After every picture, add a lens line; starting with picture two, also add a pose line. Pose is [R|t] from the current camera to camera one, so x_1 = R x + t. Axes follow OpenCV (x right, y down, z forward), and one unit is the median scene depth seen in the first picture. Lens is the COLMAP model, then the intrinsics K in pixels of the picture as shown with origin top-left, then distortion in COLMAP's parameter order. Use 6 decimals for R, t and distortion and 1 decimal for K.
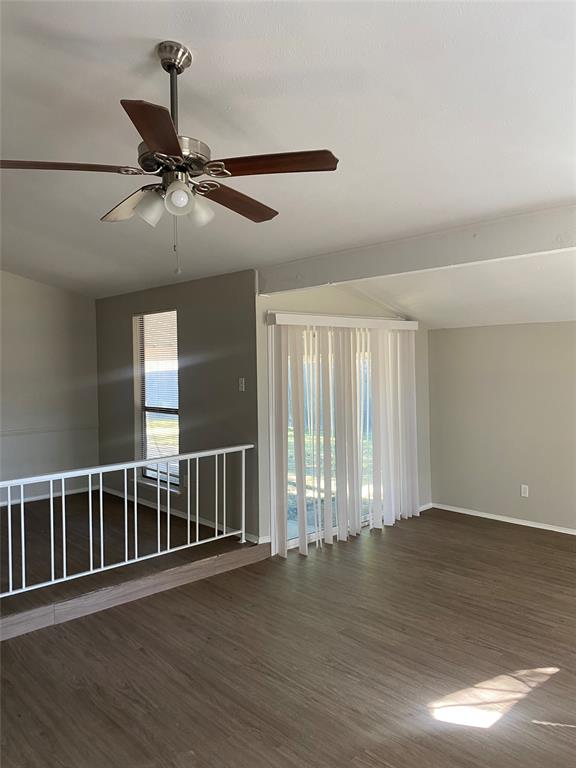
lens RADIAL K [[615.6, 0, 319.2], [0, 615.6, 366.6], [0, 0, 1]] dist [0.002484, -0.000017]
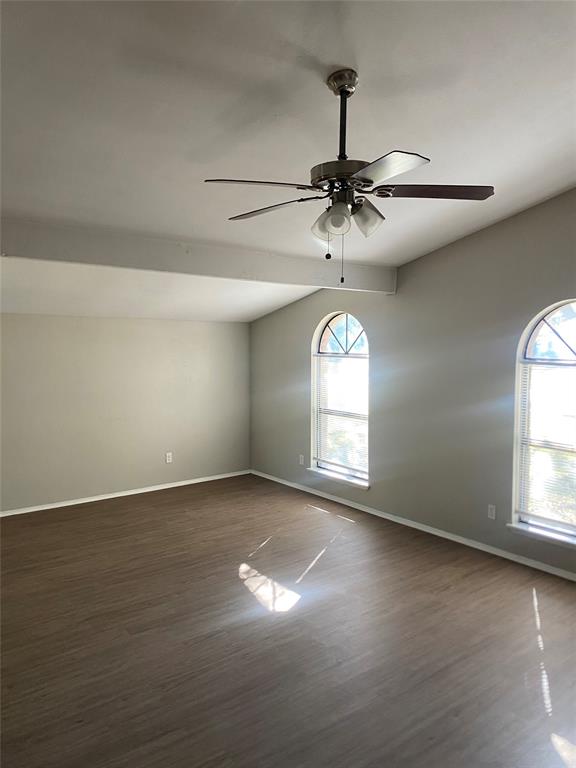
lens RADIAL K [[566.9, 0, 288.0], [0, 566.9, 384.0], [0, 0, 1]] dist [0.024420, -0.004380]
pose [[0.107177, -0.066490, 0.992014, -0.867362], [0.004265, 0.997783, 0.066416, -0.042232], [-0.994231, -0.002888, 0.107223, 0.663475]]
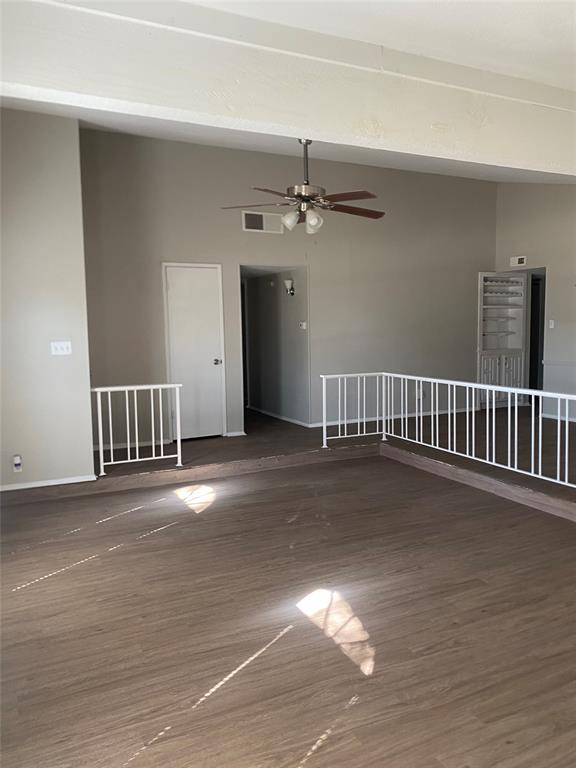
lens RADIAL K [[566.9, 0, 288.0], [0, 566.9, 384.0], [0, 0, 1]] dist [0.024420, -0.004380]
pose [[-0.312280, 0.129472, -0.941126, 1.009970], [0.016227, 0.991252, 0.130983, -0.020472], [0.949852, 0.025632, -0.311649, 1.015097]]
